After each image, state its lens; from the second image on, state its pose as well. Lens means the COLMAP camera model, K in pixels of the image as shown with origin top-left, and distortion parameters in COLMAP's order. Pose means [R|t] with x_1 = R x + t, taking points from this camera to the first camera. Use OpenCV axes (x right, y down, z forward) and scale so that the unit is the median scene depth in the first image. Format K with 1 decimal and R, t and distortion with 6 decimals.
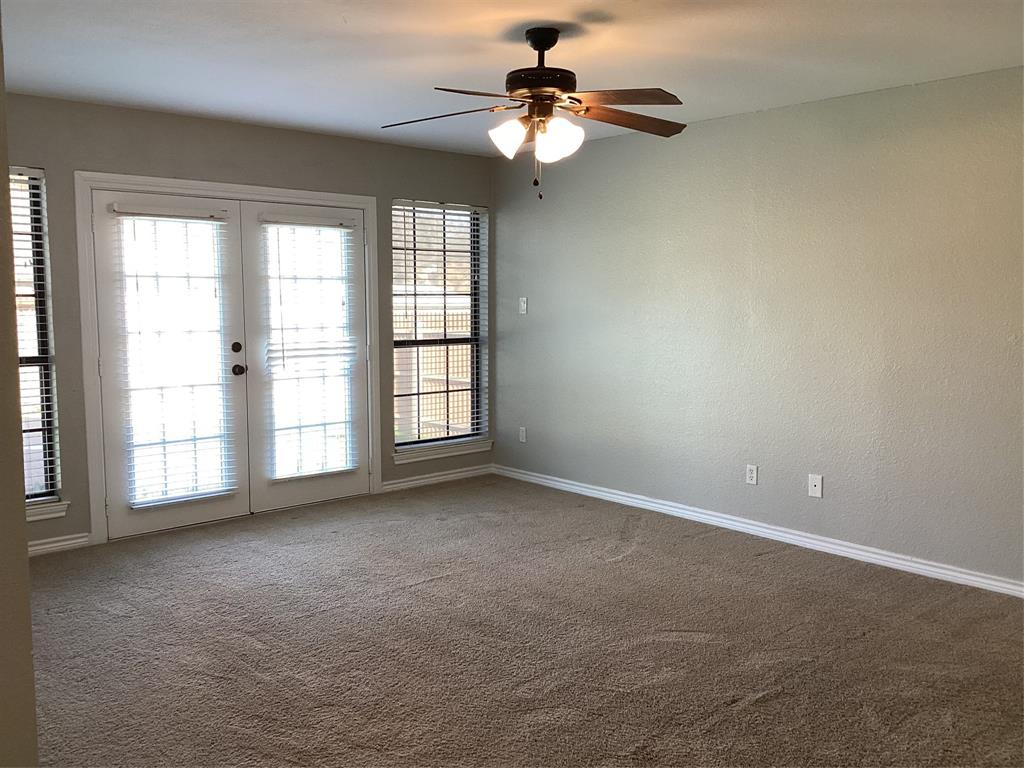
lens RADIAL K [[934.4, 0, 512.0], [0, 934.4, 384.0], [0, 0, 1]] dist [0.048401, -0.011995]
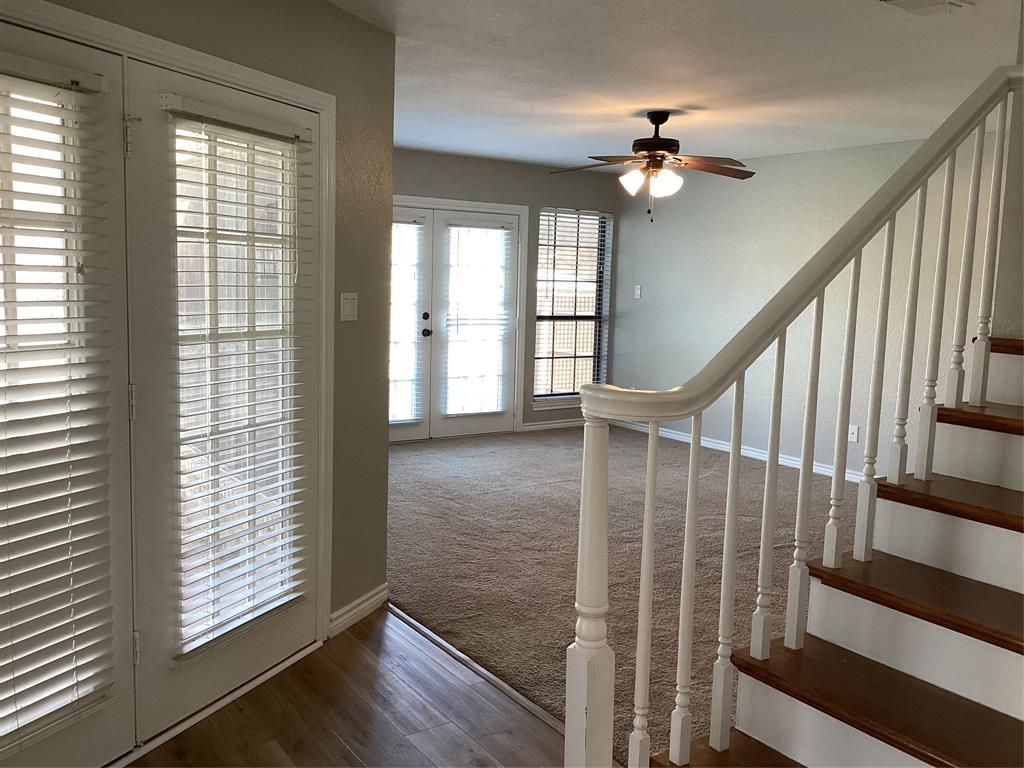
lens RADIAL K [[934.4, 0, 512.0], [0, 934.4, 384.0], [0, 0, 1]] dist [0.048401, -0.011995]
pose [[0.992052, 0.044035, -0.117869, -0.002202], [-0.041884, 0.998909, 0.020666, 0.023245], [0.118651, -0.015565, 0.992814, -0.299764]]
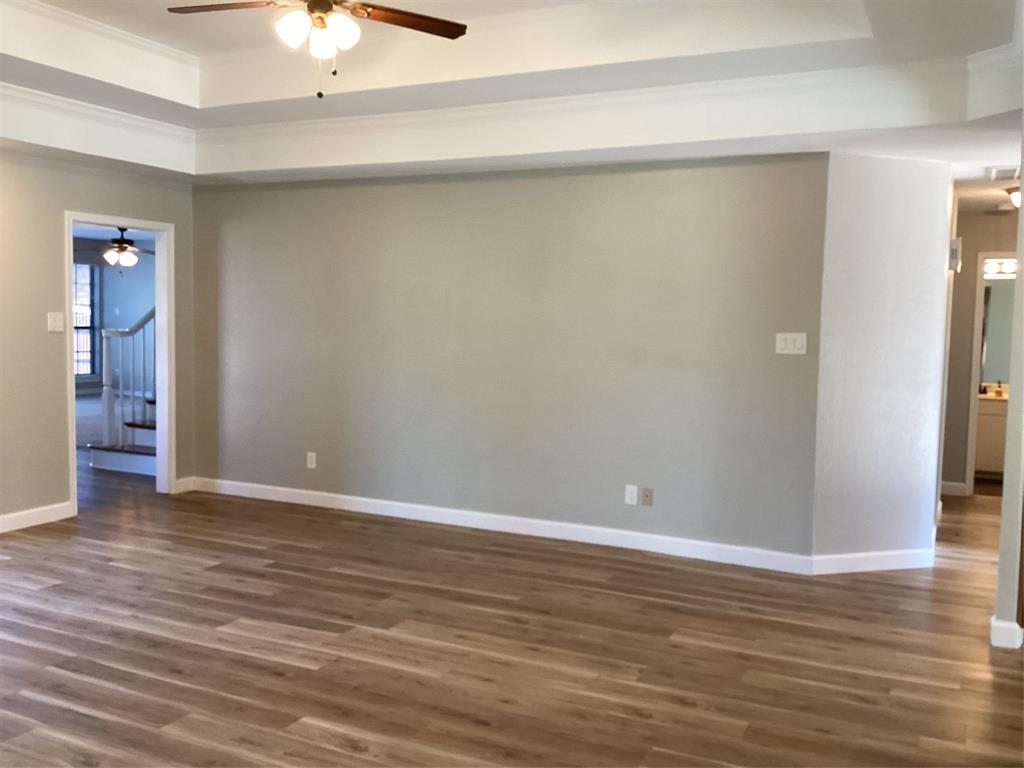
lens RADIAL K [[934.4, 0, 512.0], [0, 934.4, 384.0], [0, 0, 1]] dist [0.048401, -0.011995]
pose [[0.919180, -0.001355, 0.393836, -0.008333], [0.008357, 0.999836, -0.016064, 0.130403], [-0.393750, 0.018057, 0.919040, -1.396819]]
